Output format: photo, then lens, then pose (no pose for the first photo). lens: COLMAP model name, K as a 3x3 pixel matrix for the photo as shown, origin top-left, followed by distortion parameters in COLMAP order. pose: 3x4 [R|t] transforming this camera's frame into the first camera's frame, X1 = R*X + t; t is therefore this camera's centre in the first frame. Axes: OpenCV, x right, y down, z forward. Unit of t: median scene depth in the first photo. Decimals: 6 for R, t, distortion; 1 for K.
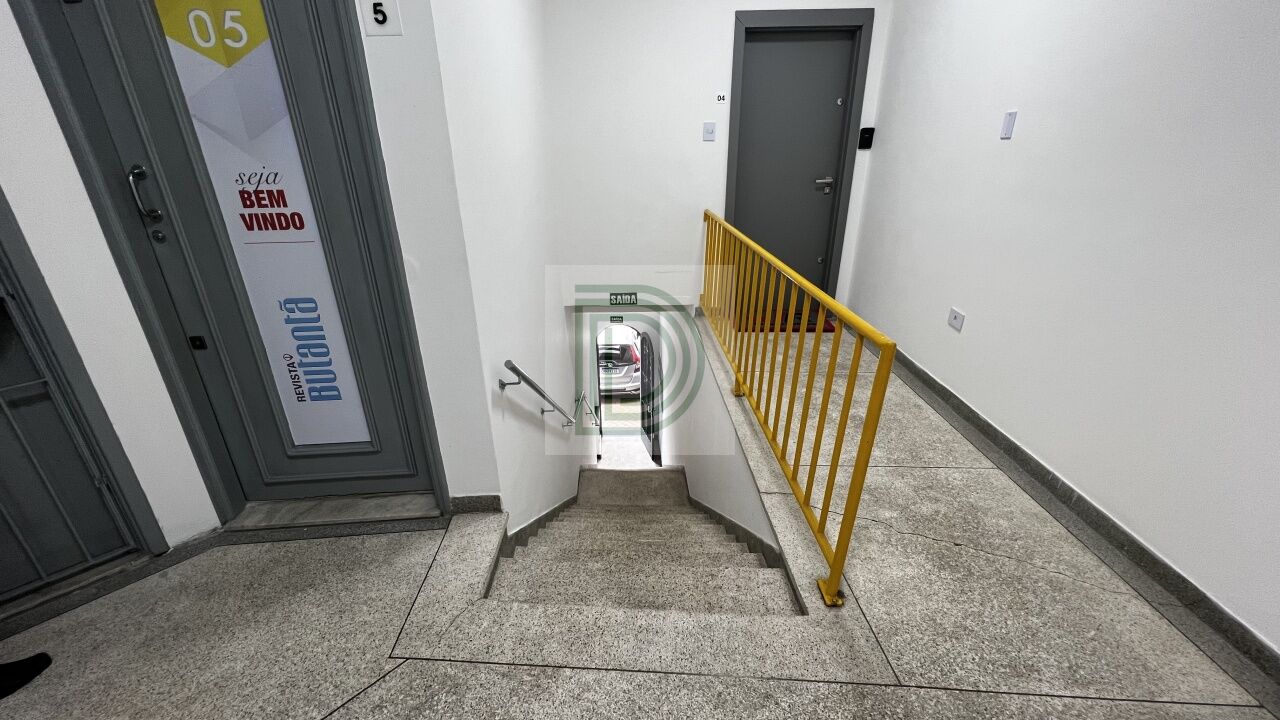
lens RADIAL K [[510.2, 0, 639.7], [0, 510.2, 362.9], [0, 0, 1]] dist [0.000084, 0.000143]
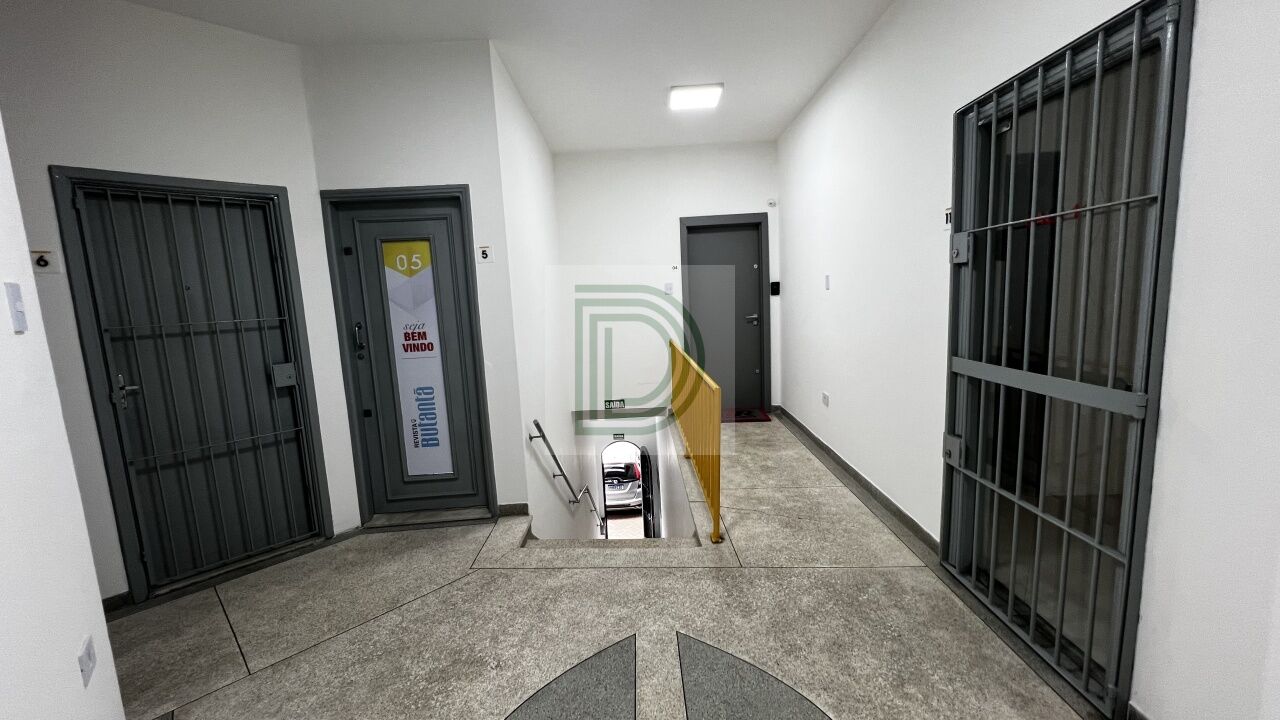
lens RADIAL K [[510.2, 0, 639.7], [0, 510.2, 362.9], [0, 0, 1]] dist [0.000084, 0.000143]
pose [[0.999171, -0.036541, -0.017965, 0.150495], [0.030558, 0.964506, -0.262285, 0.297559], [0.026912, 0.261519, 0.964823, -0.789689]]
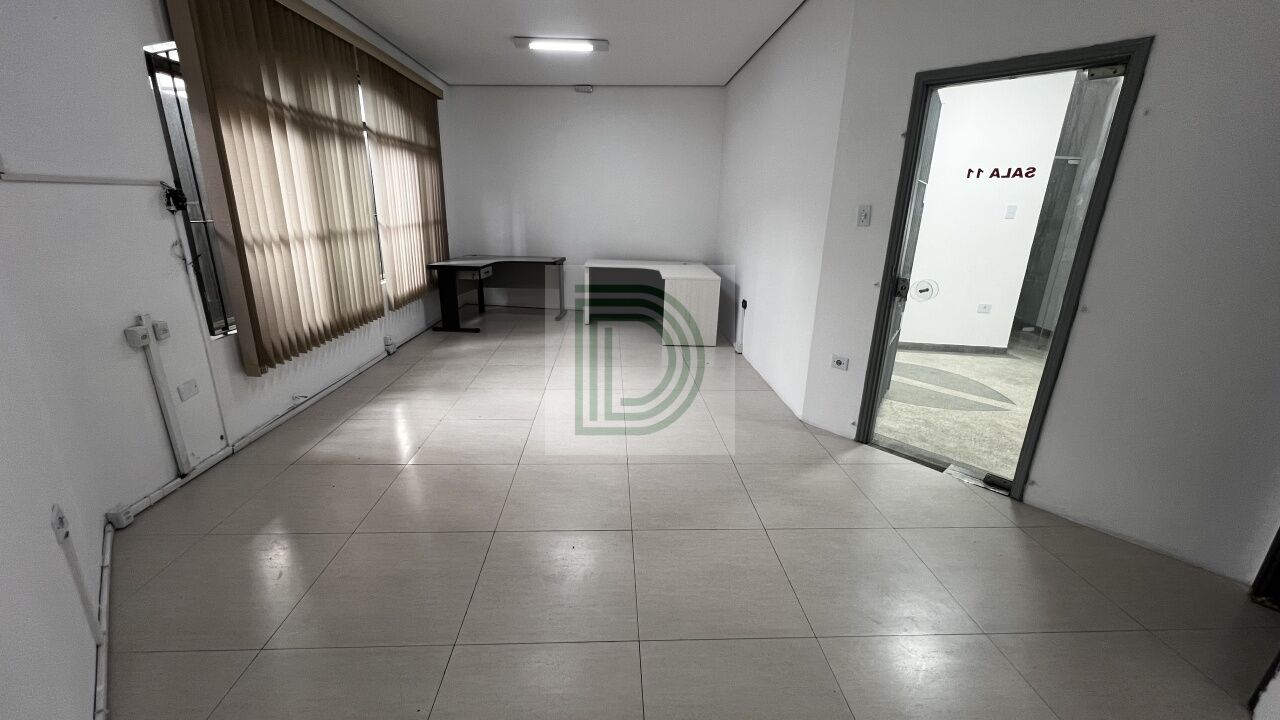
lens RADIAL K [[510.2, 0, 639.7], [0, 510.2, 362.9], [0, 0, 1]] dist [0.000084, 0.000143]
pose [[-0.741428, 0.188675, -0.643962, 2.706262], [-0.278803, 0.786291, 0.551376, -0.316390], [0.610372, 0.588344, -0.530375, 0.590089]]
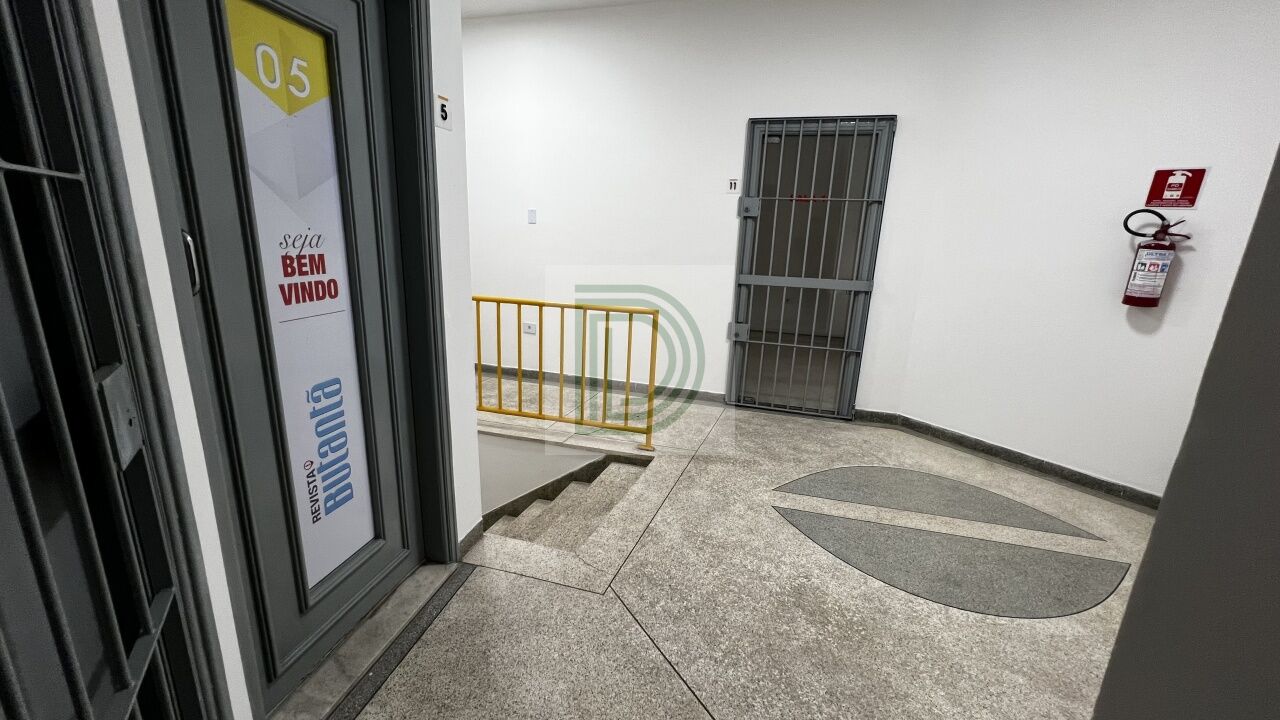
lens RADIAL K [[510.2, 0, 639.7], [0, 510.2, 362.9], [0, 0, 1]] dist [0.000084, 0.000143]
pose [[0.283924, -0.216425, 0.934103, -1.277852], [0.335942, 0.934898, 0.114498, -0.077966], [-0.898071, 0.281295, 0.338146, 0.253485]]
